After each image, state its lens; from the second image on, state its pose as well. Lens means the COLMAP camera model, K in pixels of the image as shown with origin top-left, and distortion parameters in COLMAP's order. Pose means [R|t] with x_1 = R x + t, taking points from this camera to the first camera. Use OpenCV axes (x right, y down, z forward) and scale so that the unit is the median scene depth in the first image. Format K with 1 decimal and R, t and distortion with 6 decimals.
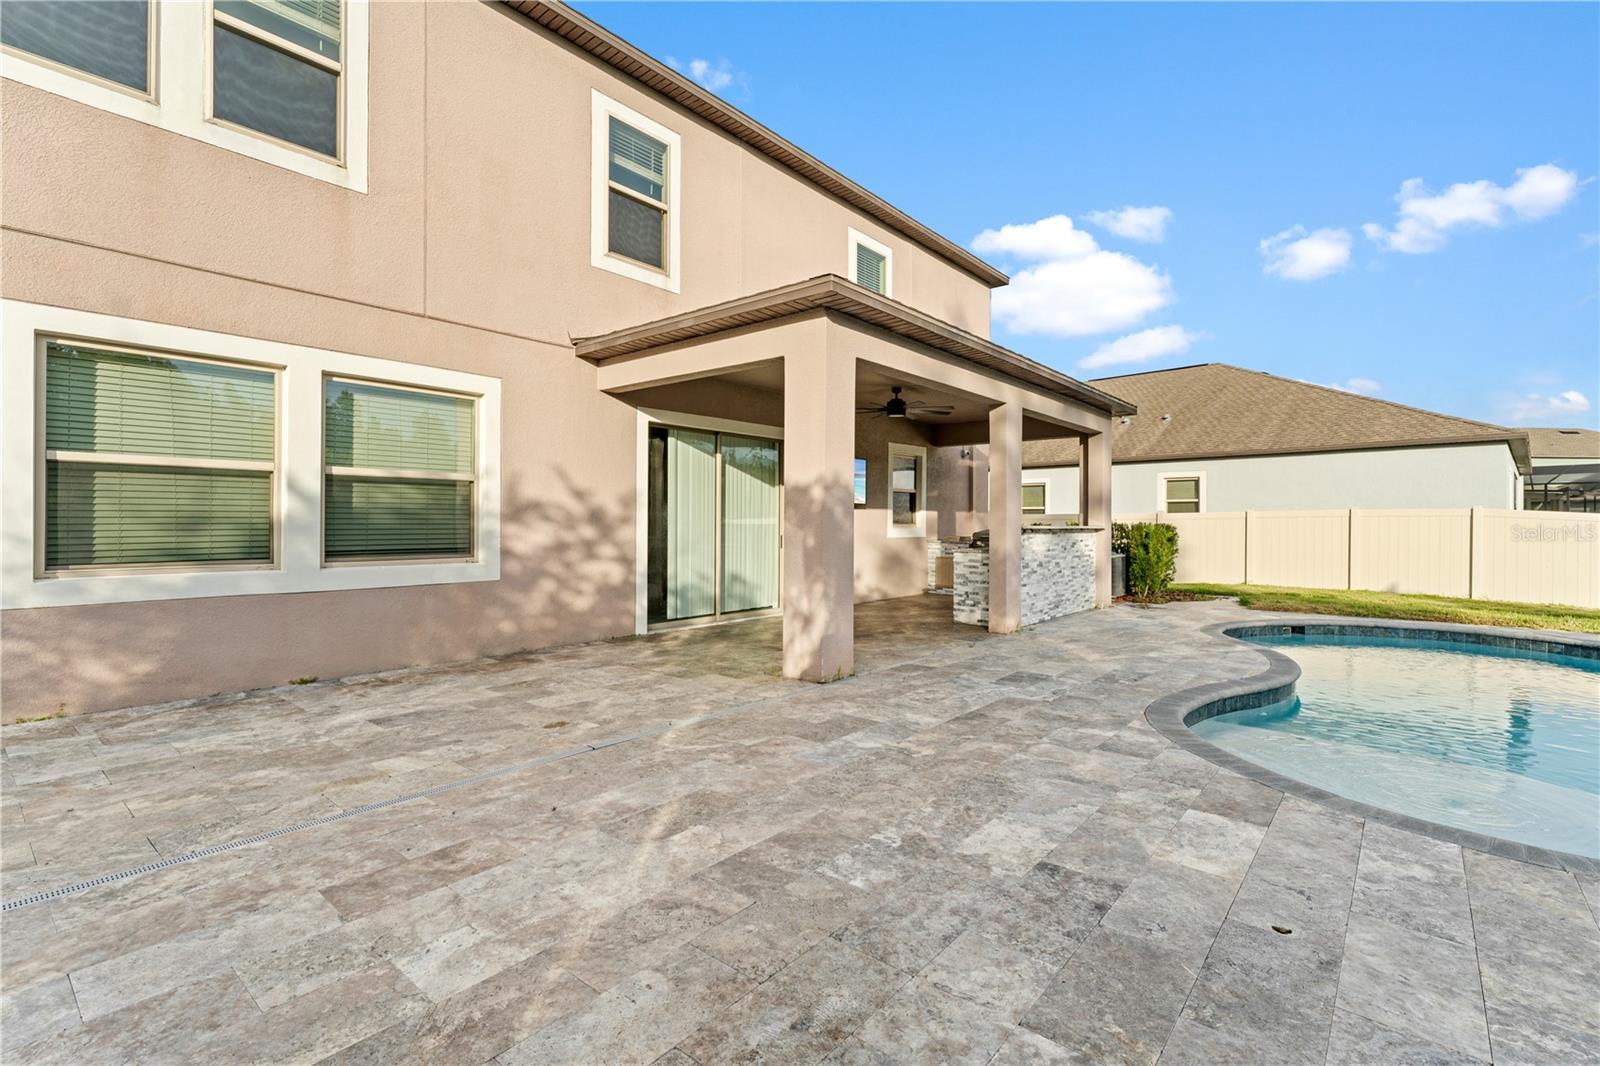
lens RADIAL K [[730.6, 0, 797.2], [0, 730.6, 524.6], [0, 0, 1]] dist [0.001472, -0.000309]
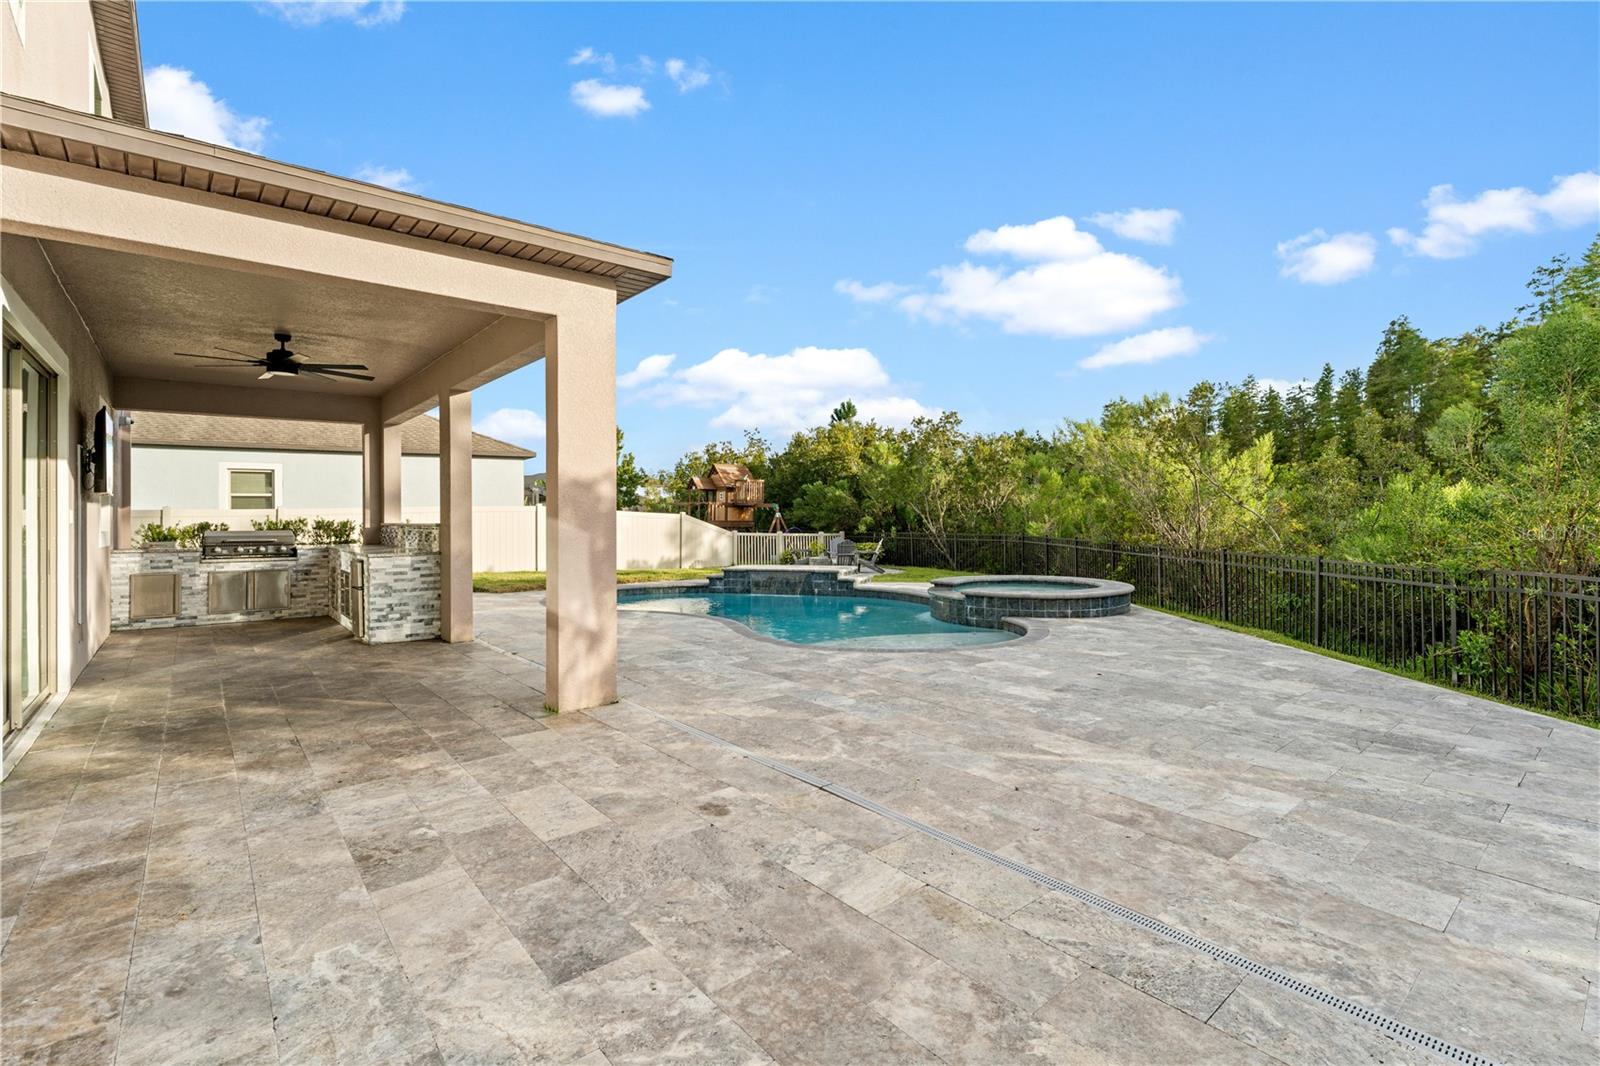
lens RADIAL K [[729.0, 0, 801.6], [0, 729.0, 510.1], [0, 0, 1]] dist [0.001116, -0.000169]
pose [[0.170233, -0.000271, 0.985404, -1.132467], [0.013921, 0.999901, -0.002129, -0.015014], [-0.985306, 0.014080, 0.170220, 0.886687]]
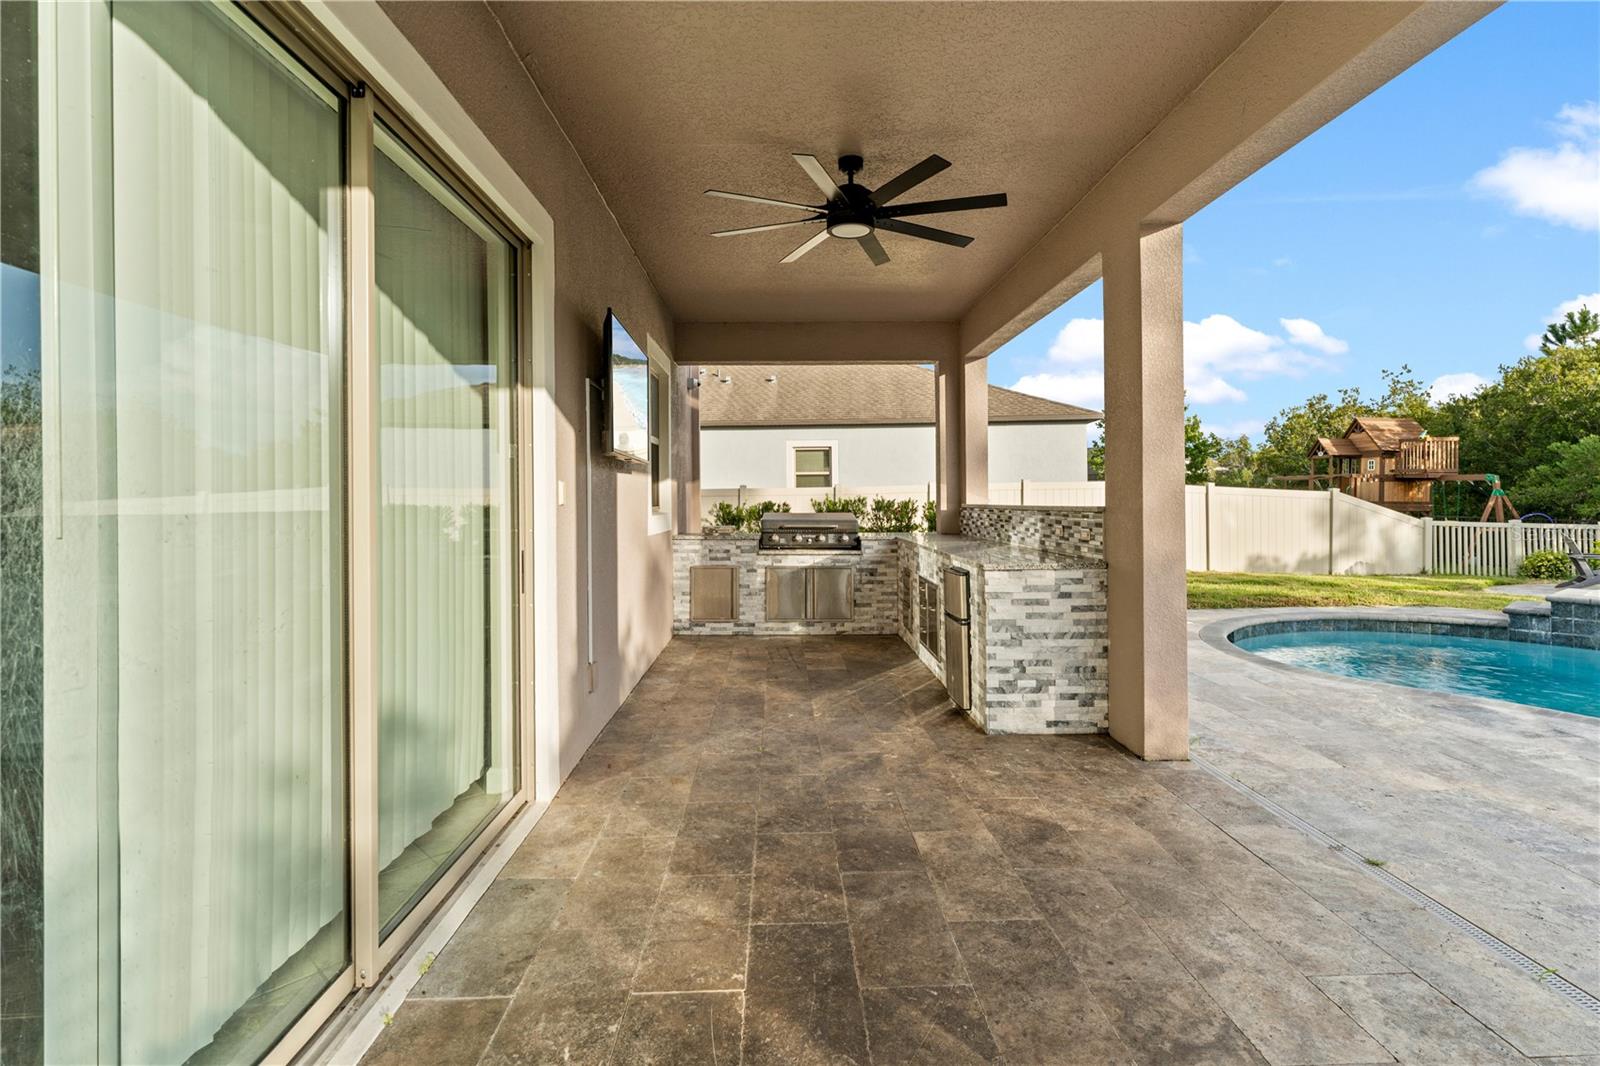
lens RADIAL K [[737.5, 0, 800.4], [0, 737.5, 502.5], [0, 0, 1]] dist [0.001319, 0.000035]
pose [[0.741775, -0.014821, 0.670485, -0.353508], [0.015195, 0.999871, 0.005291, -0.014281], [-0.670476, 0.006263, 0.741904, 1.704638]]
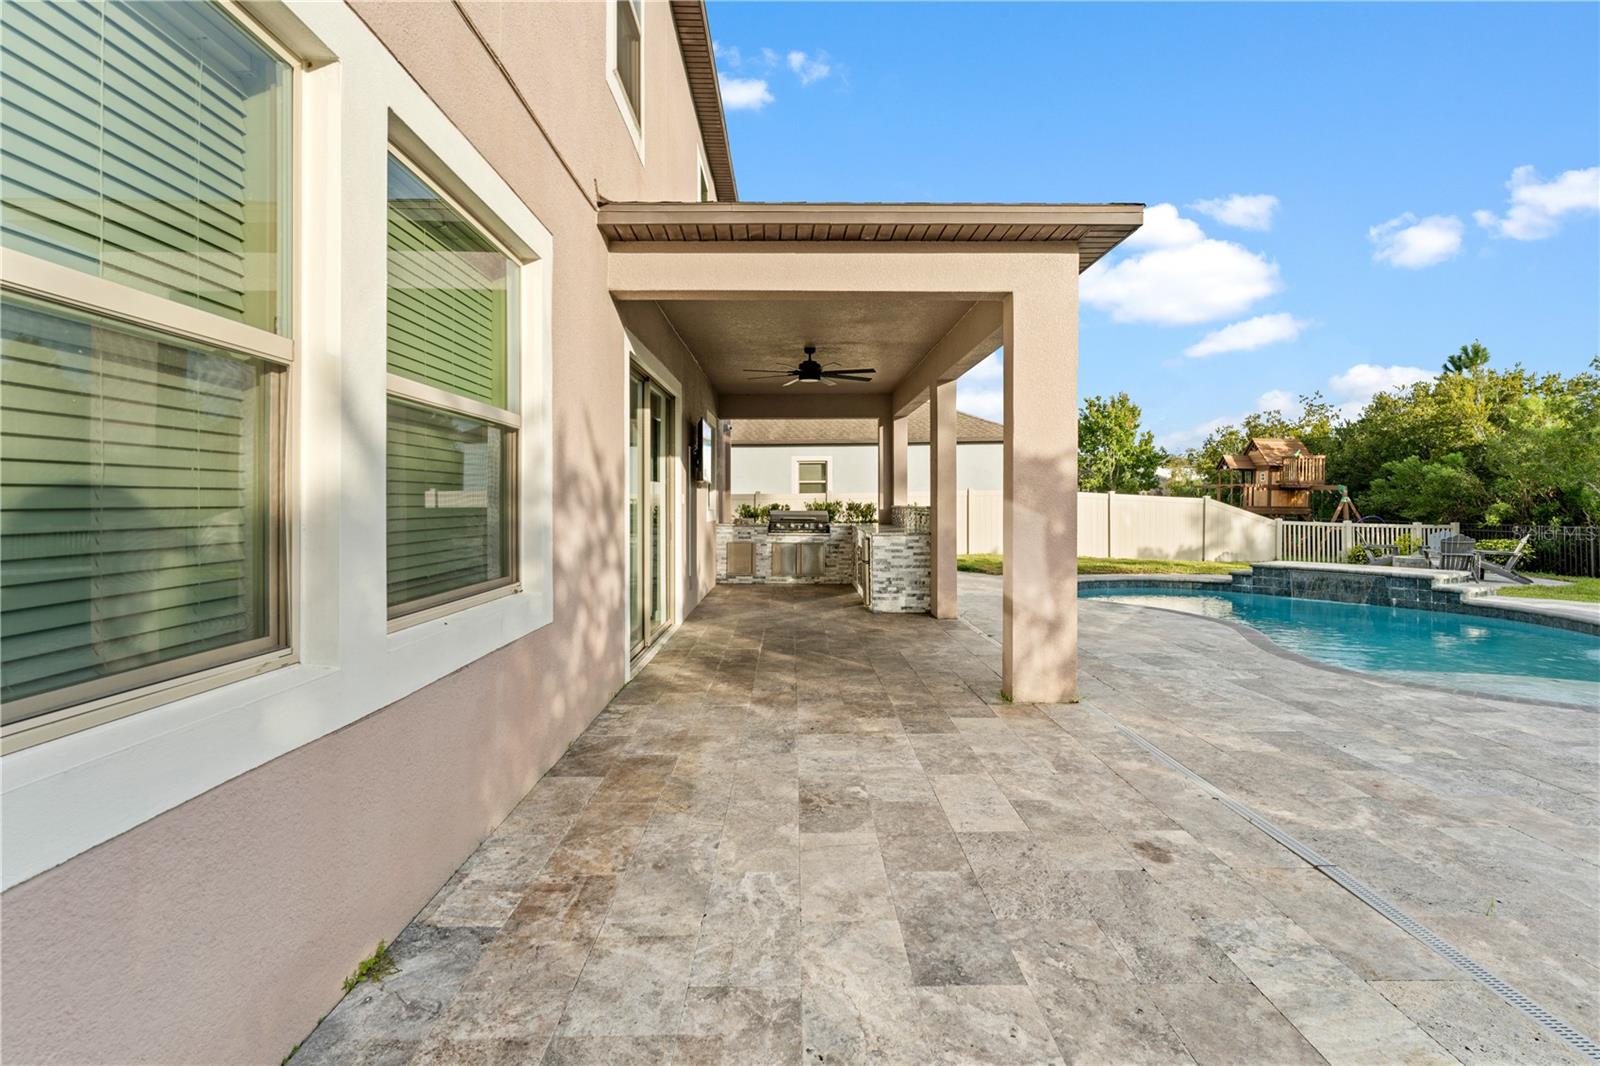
lens RADIAL K [[737.5, 0, 800.4], [0, 737.5, 502.5], [0, 0, 1]] dist [0.001319, 0.000035]
pose [[0.753564, -0.008261, 0.657322, -1.045989], [0.010003, 0.999949, 0.001100, -0.013643], [-0.657298, 0.005746, 0.753609, 0.823679]]
